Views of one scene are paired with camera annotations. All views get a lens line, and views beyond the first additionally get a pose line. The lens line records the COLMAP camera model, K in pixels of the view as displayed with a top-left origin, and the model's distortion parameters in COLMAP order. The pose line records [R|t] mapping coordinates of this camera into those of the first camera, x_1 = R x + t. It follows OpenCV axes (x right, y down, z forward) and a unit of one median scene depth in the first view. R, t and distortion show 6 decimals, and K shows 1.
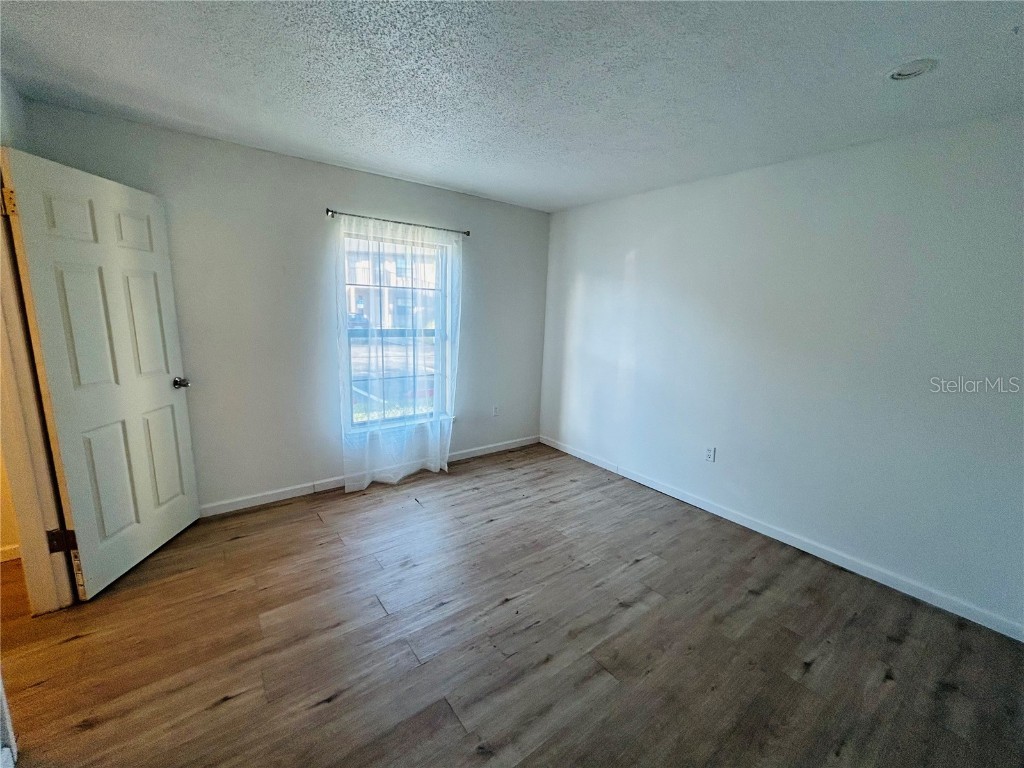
lens RADIAL K [[412.3, 0, 510.8], [0, 412.3, 383.1], [0, 0, 1]] dist [-0.000030, 0.000795]
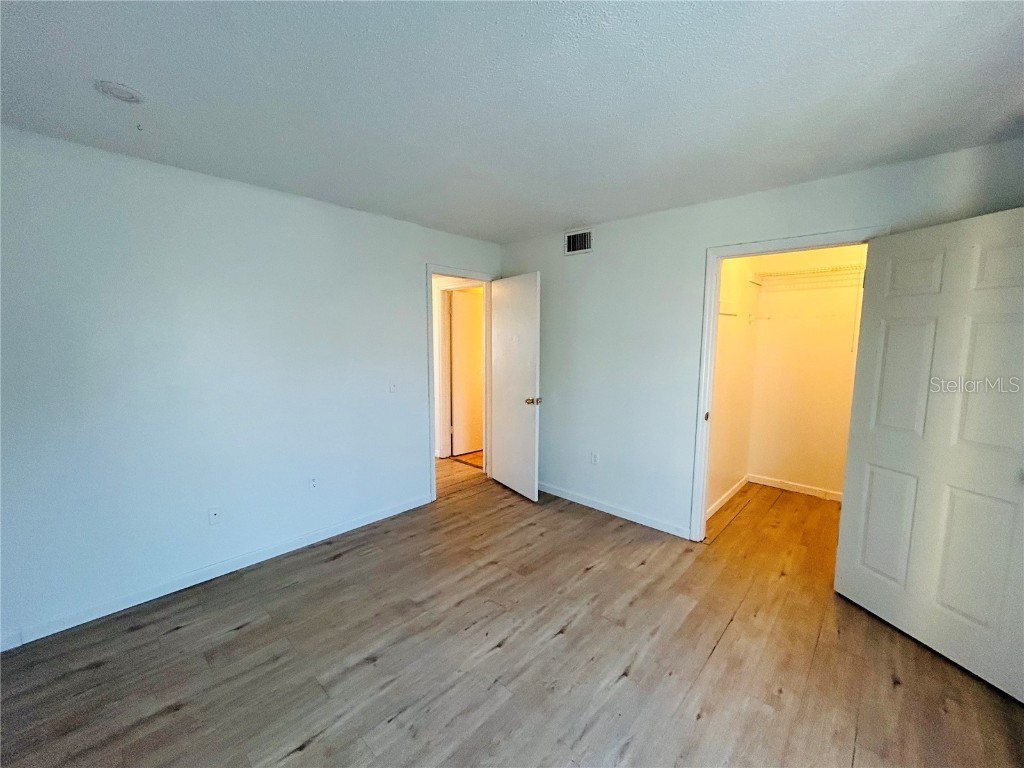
lens RADIAL K [[412.3, 0, 510.8], [0, 412.3, 383.1], [0, 0, 1]] dist [-0.000030, 0.000795]
pose [[-0.984669, -0.022689, -0.172952, 0.156697], [-0.072999, 0.954105, 0.290438, -0.365231], [0.158424, 0.298611, -0.941134, 1.886944]]
